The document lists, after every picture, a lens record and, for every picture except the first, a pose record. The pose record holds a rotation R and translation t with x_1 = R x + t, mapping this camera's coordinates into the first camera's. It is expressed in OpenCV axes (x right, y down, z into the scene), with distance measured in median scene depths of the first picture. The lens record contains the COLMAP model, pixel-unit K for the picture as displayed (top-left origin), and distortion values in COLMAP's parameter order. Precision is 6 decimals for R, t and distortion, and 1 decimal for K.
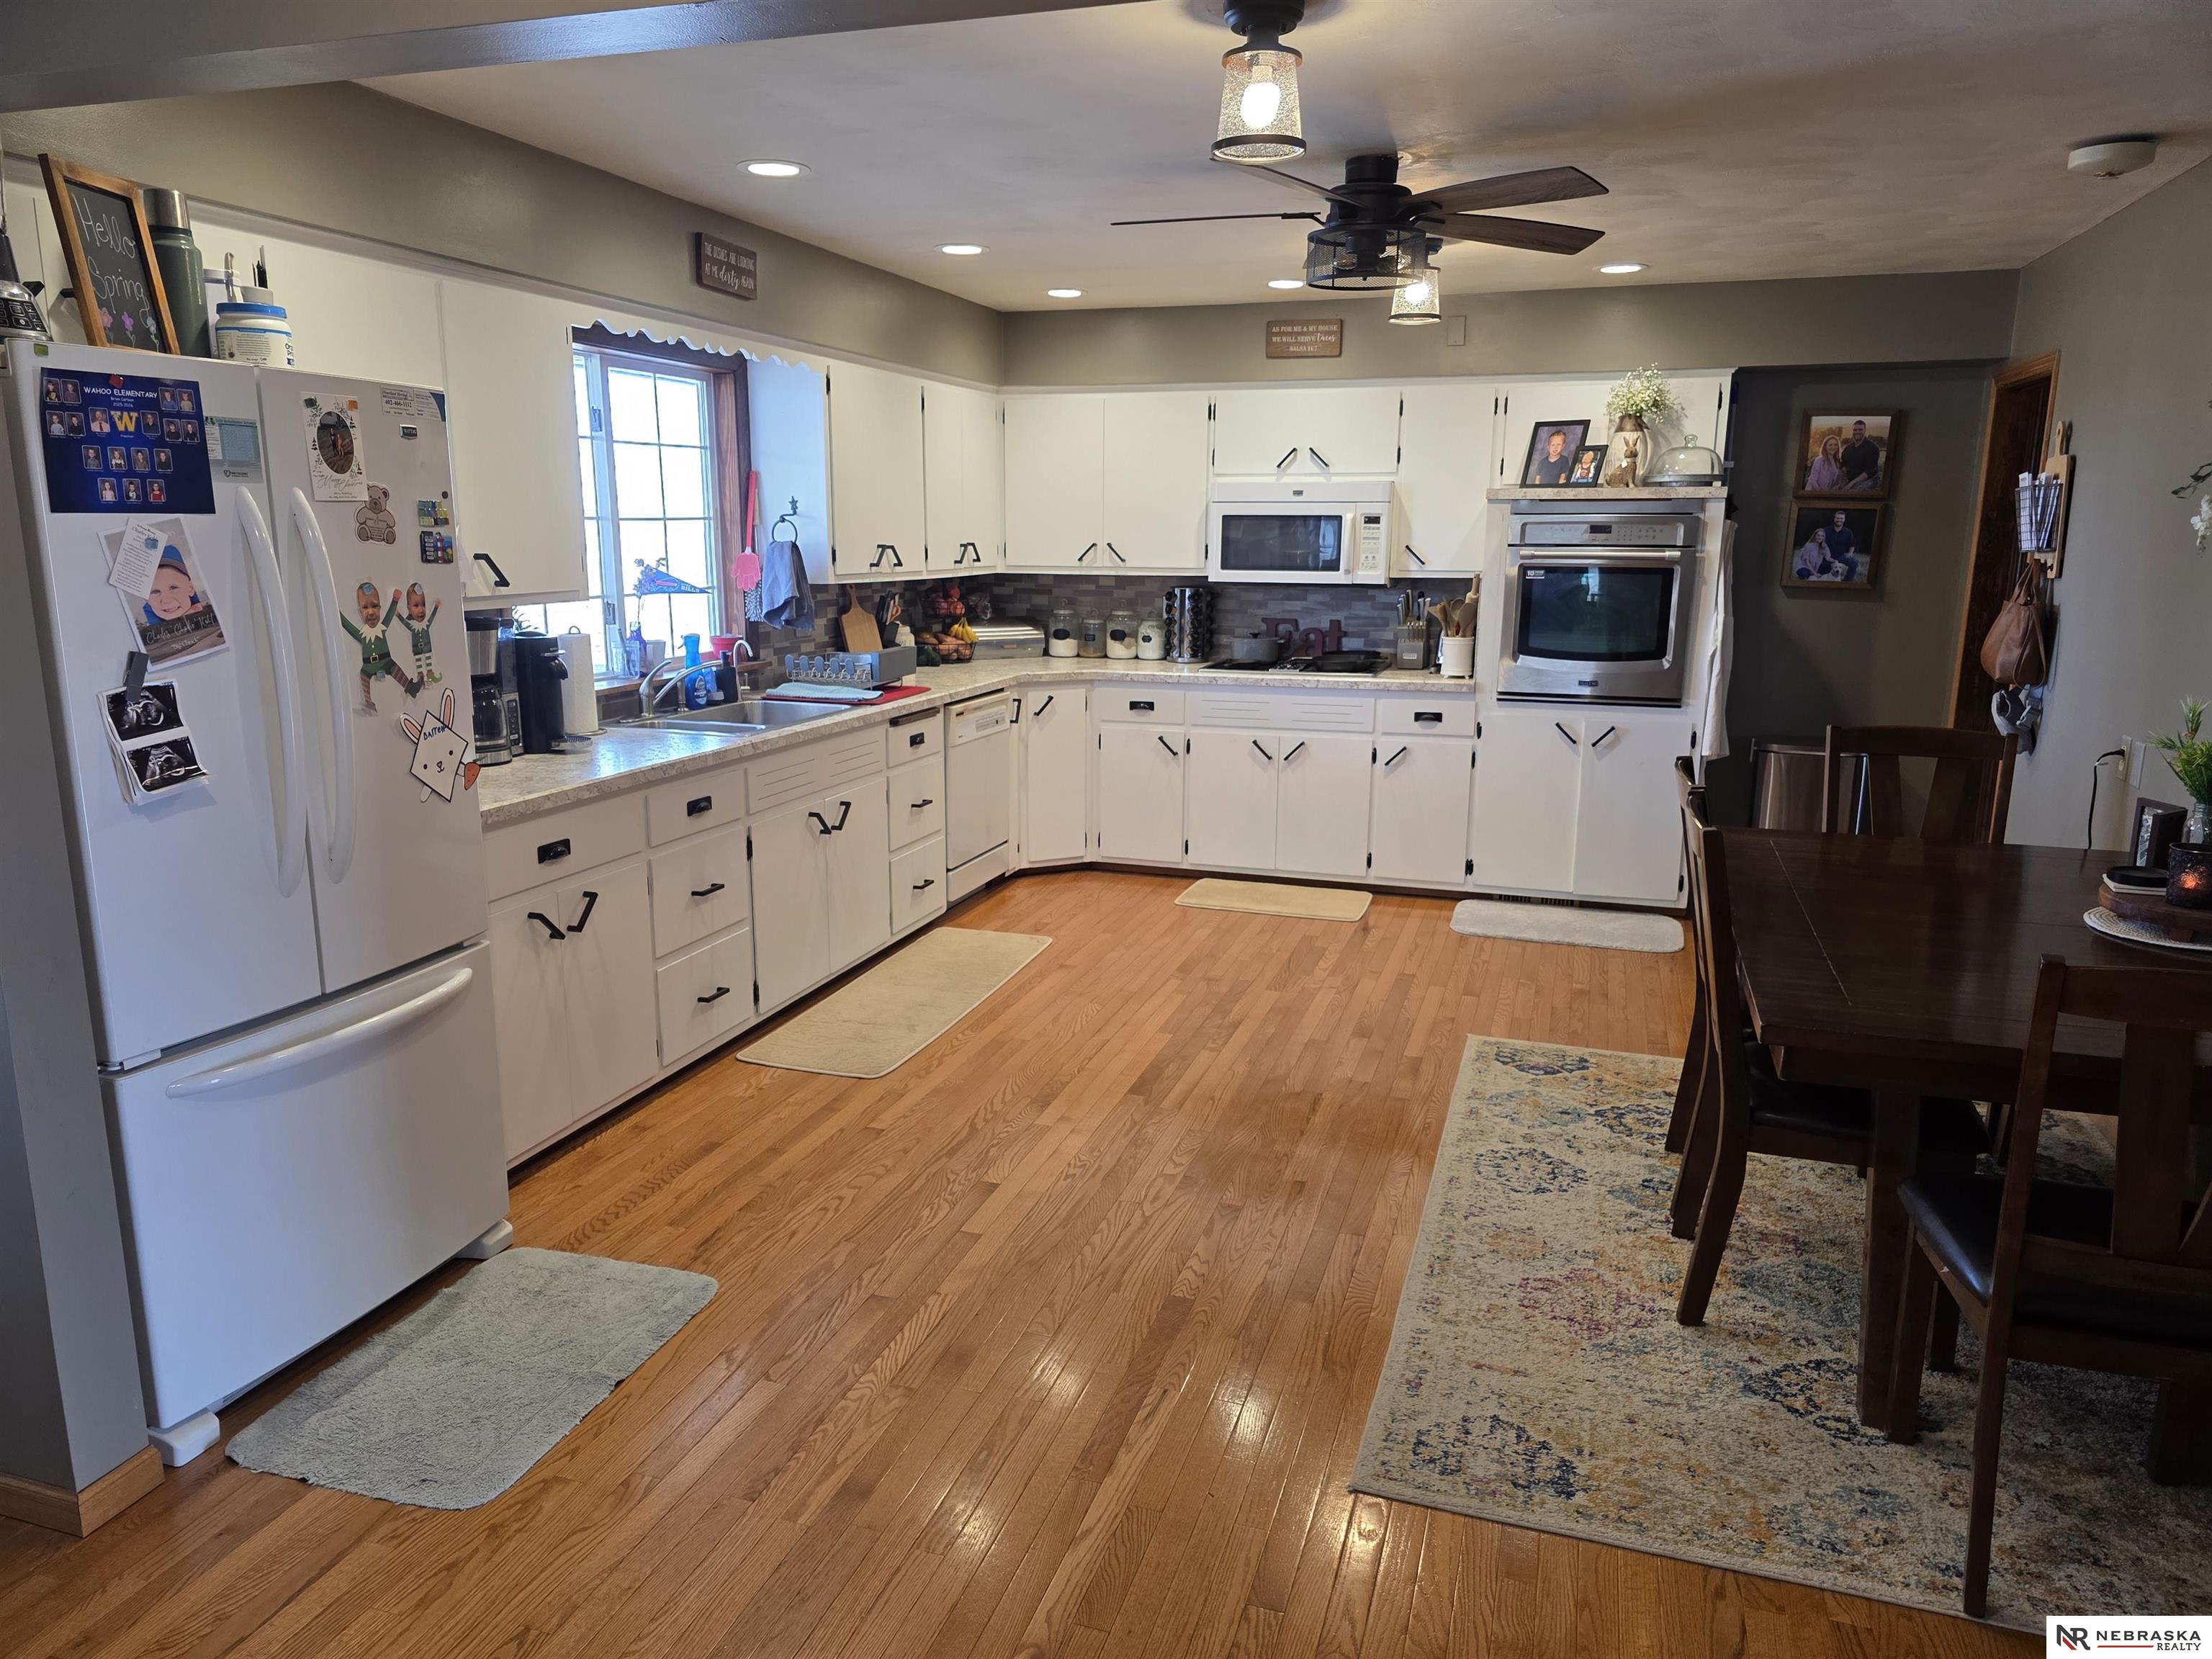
lens RADIAL K [[1472.8, 0, 1102.8], [0, 1472.8, 843.6], [0, 0, 1]] dist [0.044567, -0.034669]
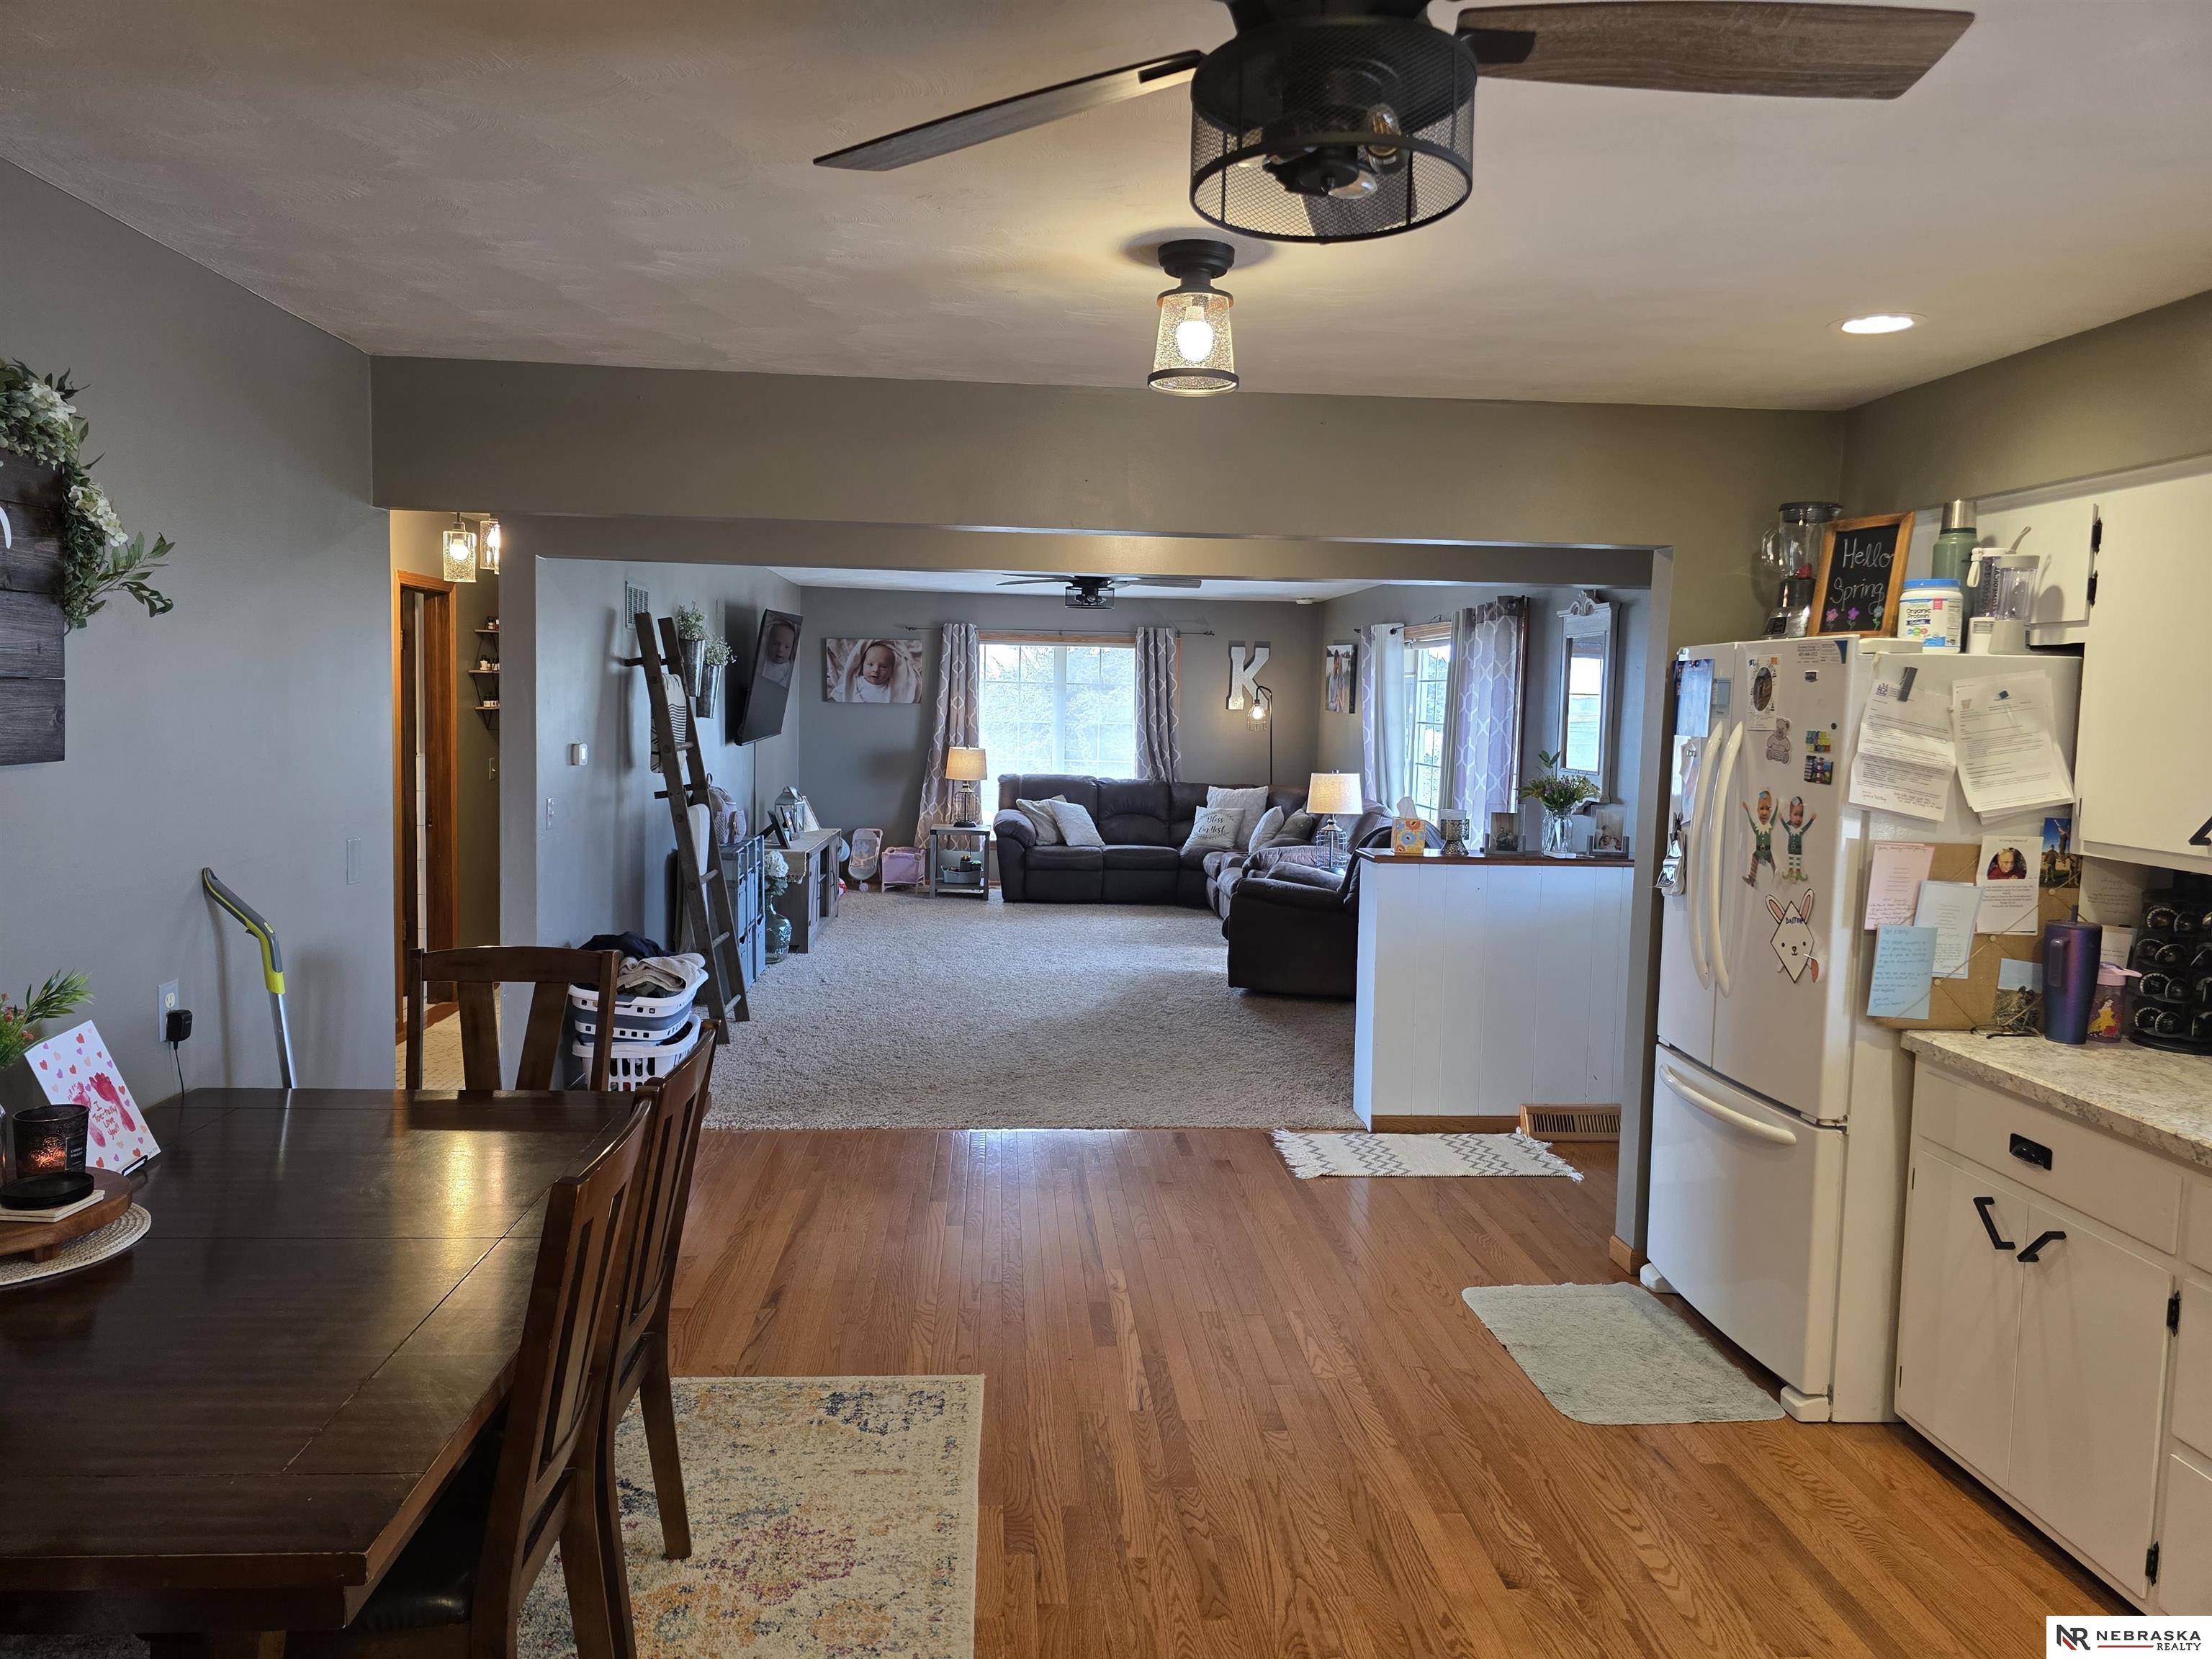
lens RADIAL K [[1472.8, 0, 1100.6], [0, 1472.8, 821.5], [0, 0, 1]] dist [0.044567, -0.034669]
pose [[-0.925329, 0.002254, -0.379159, 0.295262], [-0.110920, 0.954628, 0.276373, -0.240114], [0.362578, 0.297792, -0.883095, 1.049168]]
